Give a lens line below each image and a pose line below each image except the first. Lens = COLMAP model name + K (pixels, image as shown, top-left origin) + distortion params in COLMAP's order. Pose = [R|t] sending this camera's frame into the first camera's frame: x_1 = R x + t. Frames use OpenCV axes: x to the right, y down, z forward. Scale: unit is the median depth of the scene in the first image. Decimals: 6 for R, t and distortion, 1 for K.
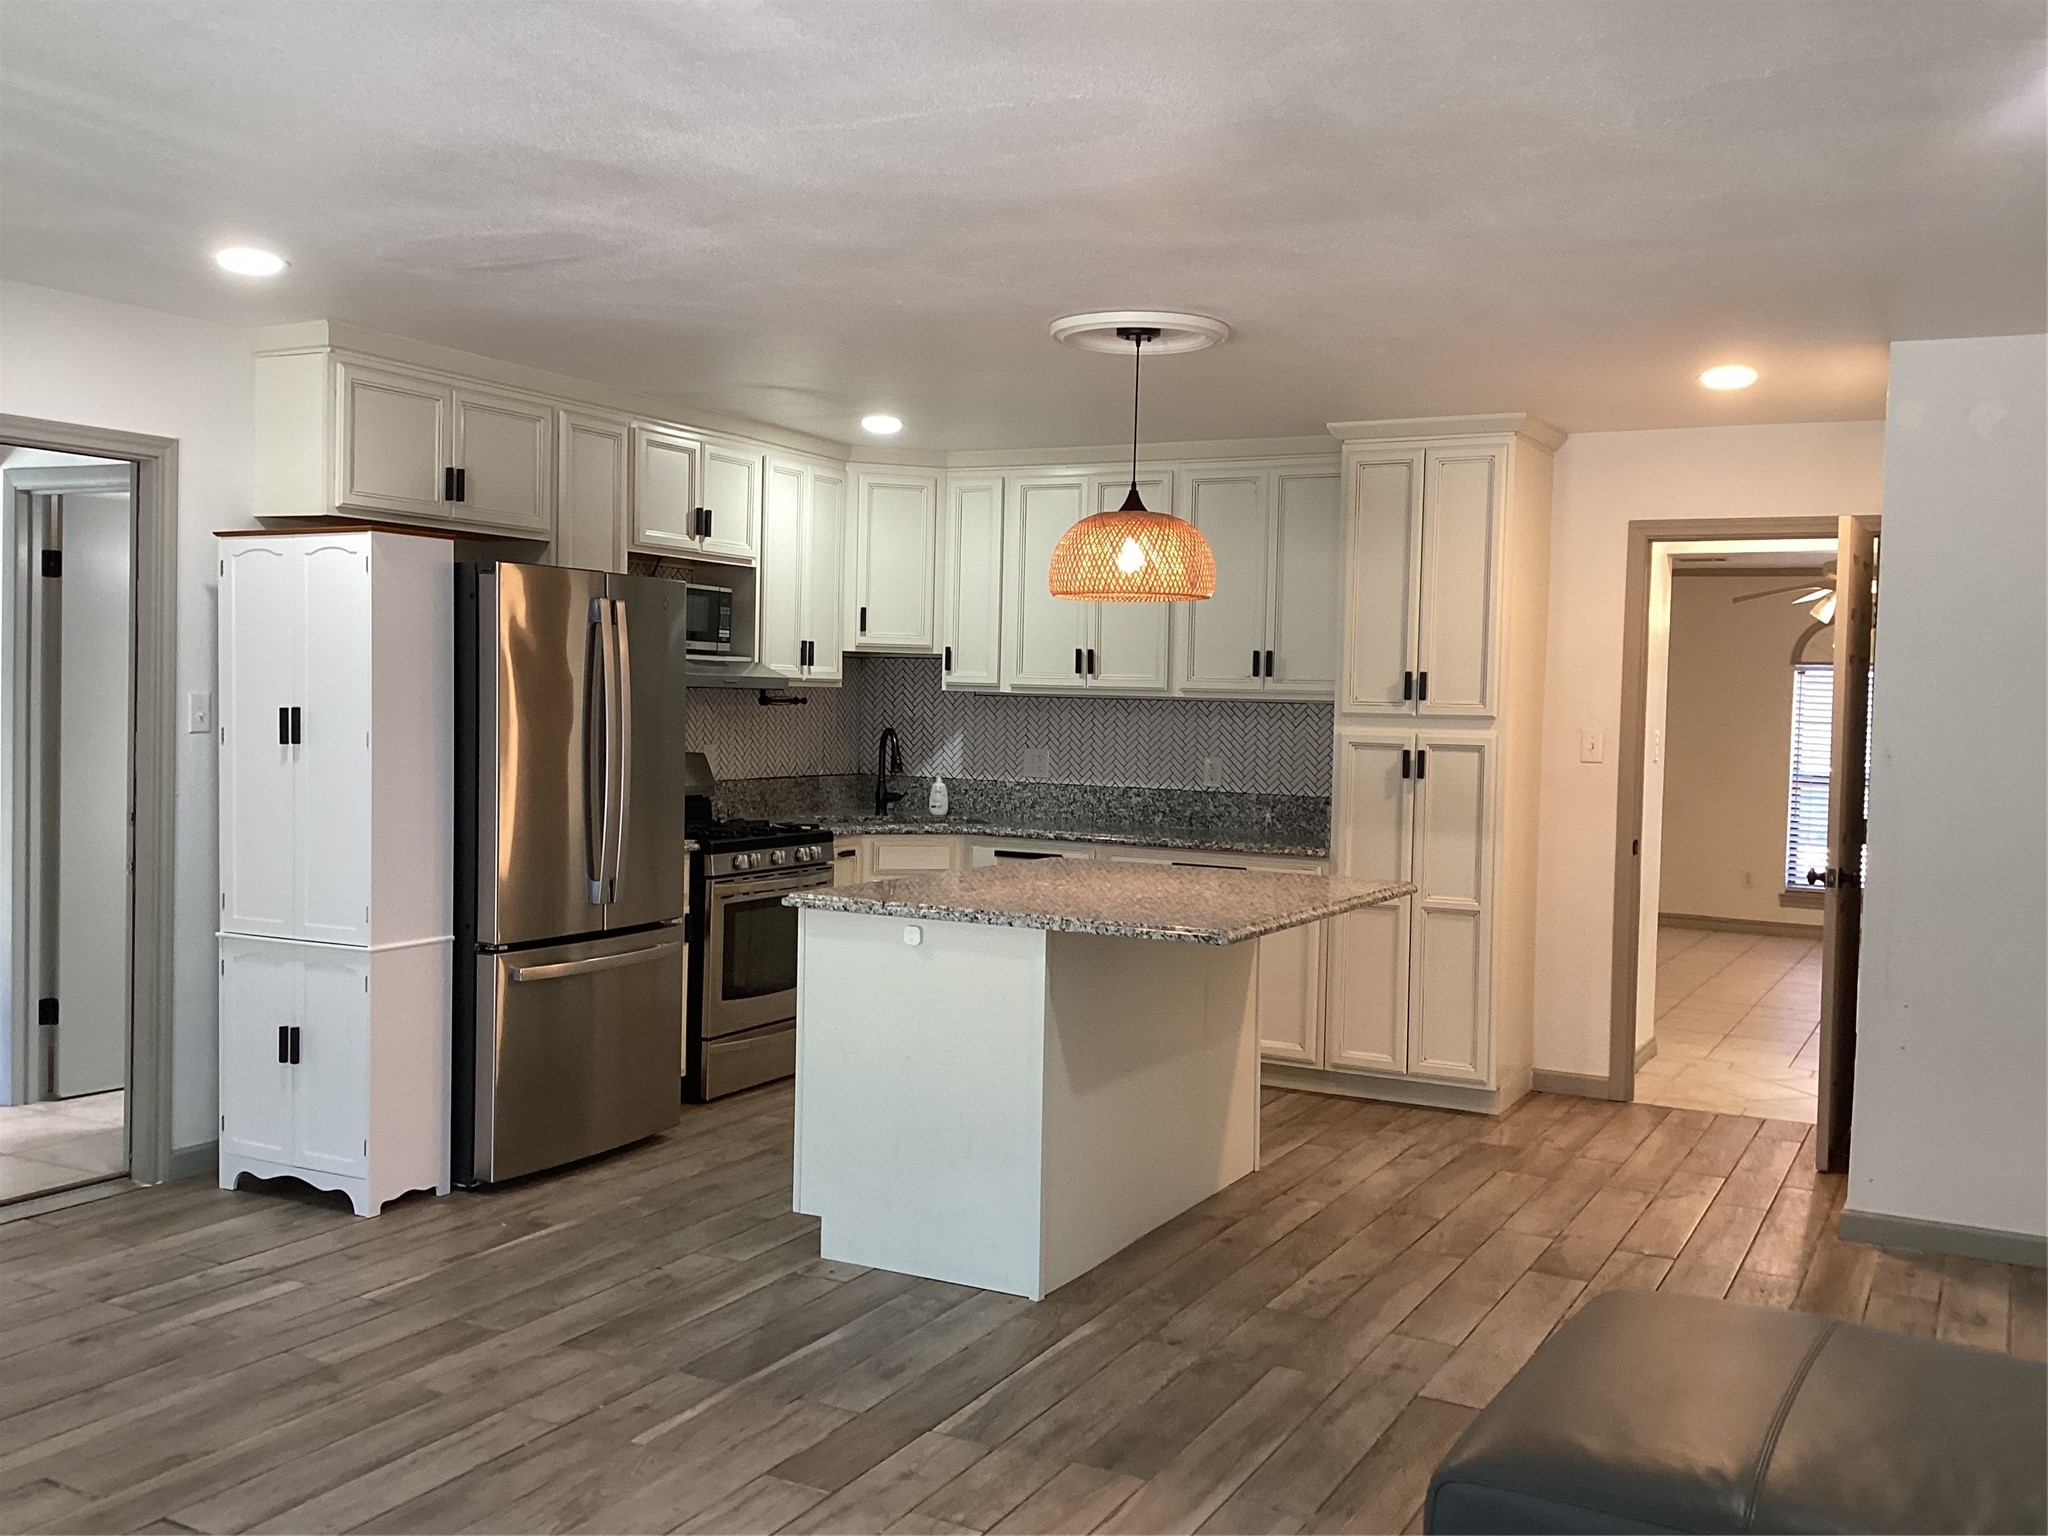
lens RADIAL K [[1843.2, 0, 1024.0], [0, 1843.2, 768.0], [0, 0, 1]] dist [0.102434, -0.172904]
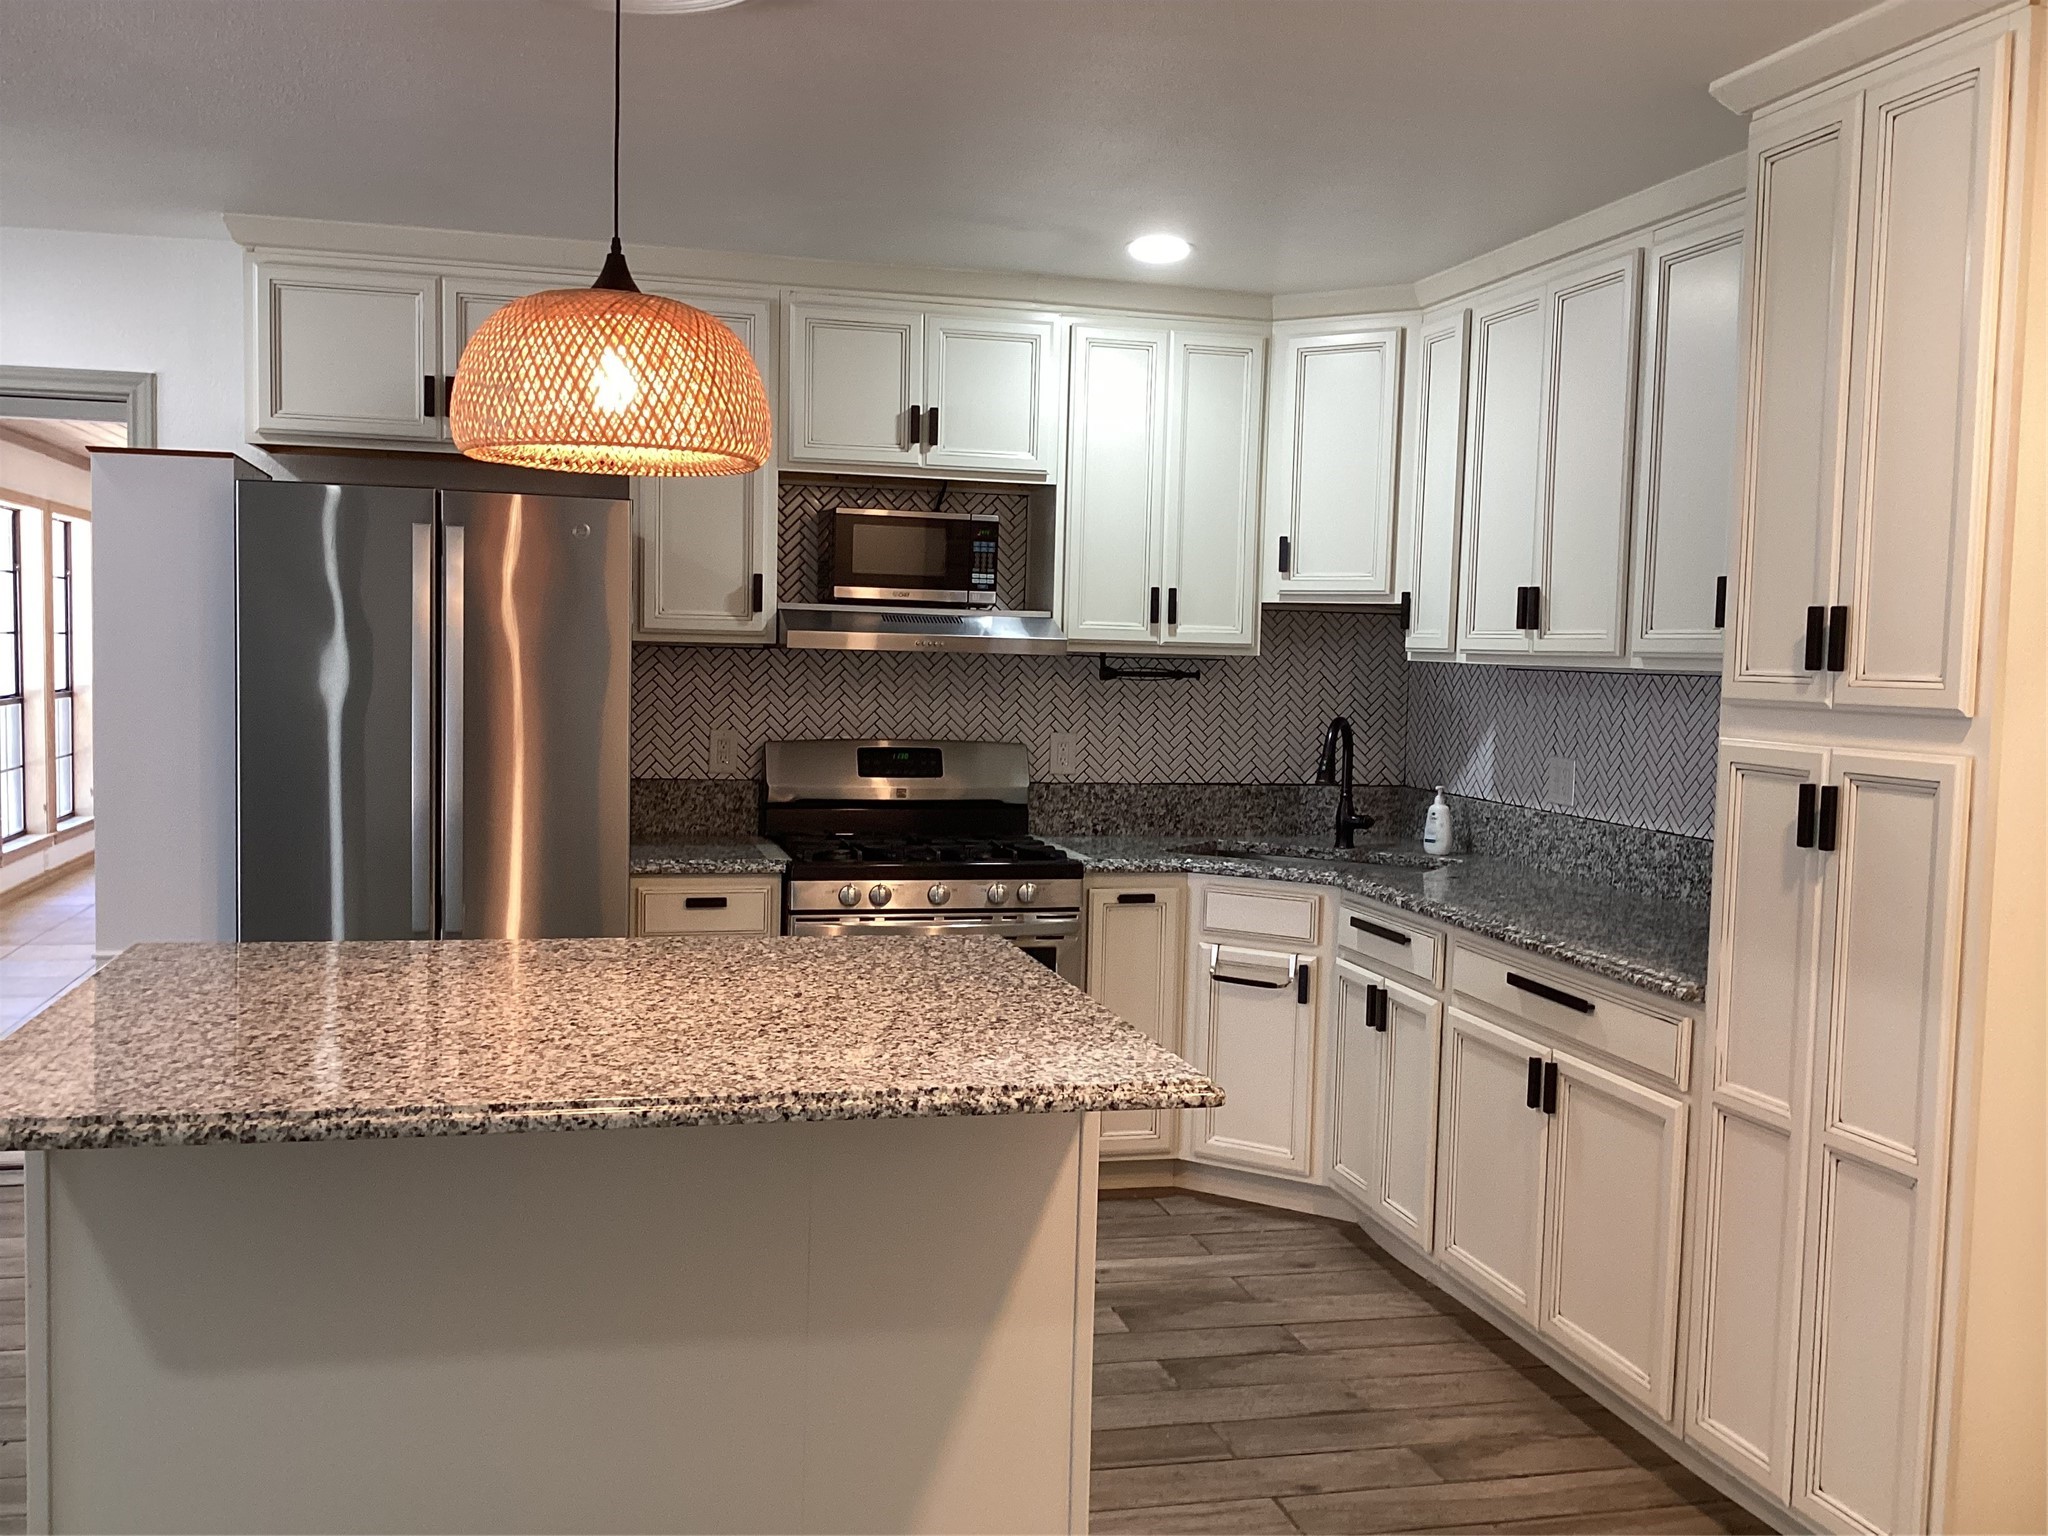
lens RADIAL K [[1843.2, 0, 1024.0], [0, 1843.2, 768.0], [0, 0, 1]] dist [0.102434, -0.172904]
pose [[0.668217, 0.042285, -0.742764, 0.387682], [-0.039900, 0.998983, 0.020976, -0.014417], [0.742896, 0.015620, 0.669224, 0.528076]]
